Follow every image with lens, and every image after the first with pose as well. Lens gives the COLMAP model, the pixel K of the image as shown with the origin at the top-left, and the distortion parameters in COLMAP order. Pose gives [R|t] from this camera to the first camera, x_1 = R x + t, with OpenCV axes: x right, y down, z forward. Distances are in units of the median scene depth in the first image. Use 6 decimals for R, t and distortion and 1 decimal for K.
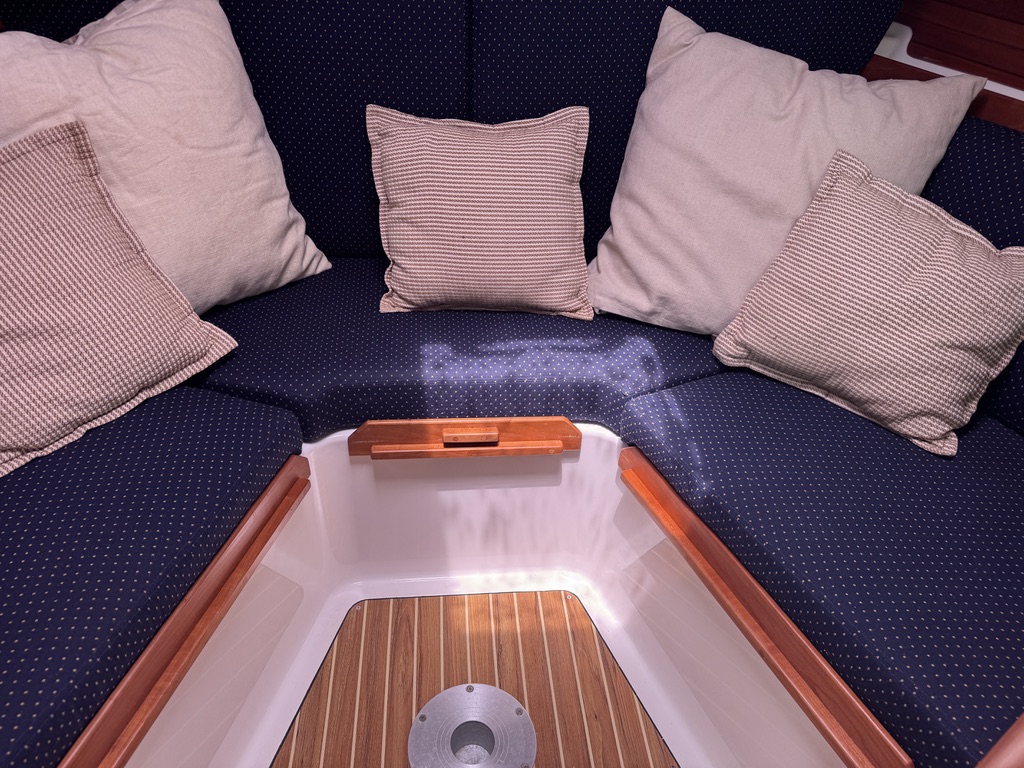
lens RADIAL K [[736.0, 0, 513.1], [0, 736.0, 396.1], [0, 0, 1]] dist [0.033556, -0.055638]
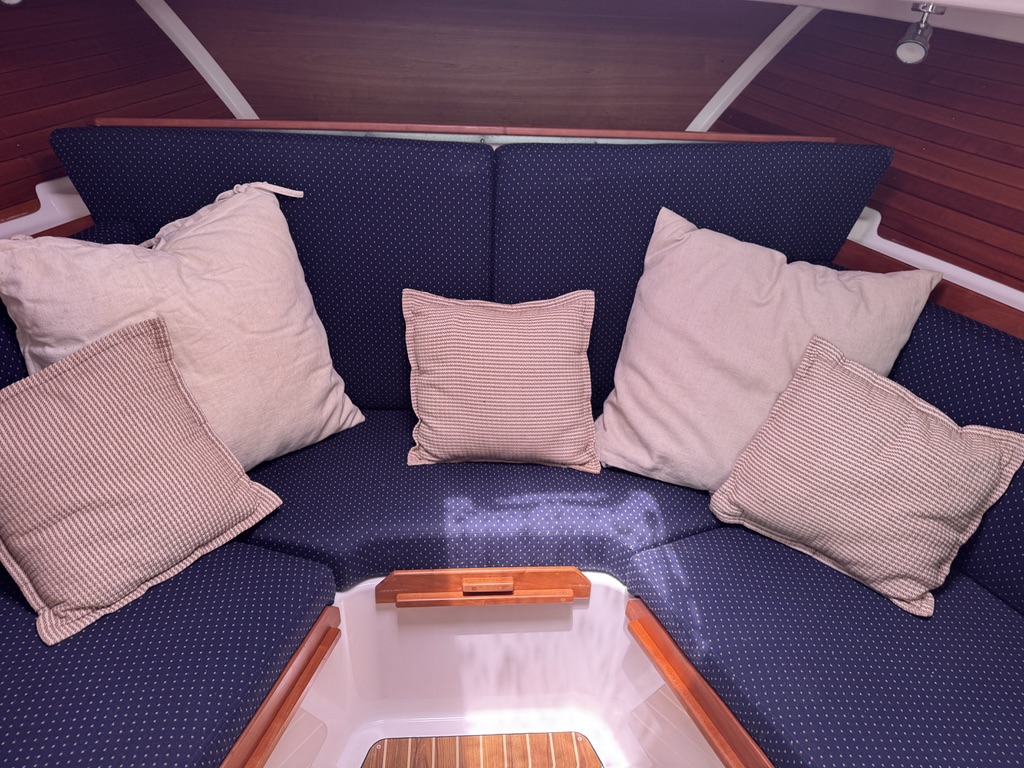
lens RADIAL K [[736.0, 0, 513.1], [0, 736.0, 396.1], [0, 0, 1]] dist [0.033556, -0.055638]
pose [[0.999860, 0.006357, -0.015499, -0.006284], [-0.008318, 0.991490, -0.129919, -0.087608], [0.014541, 0.130030, 0.991403, -0.125447]]
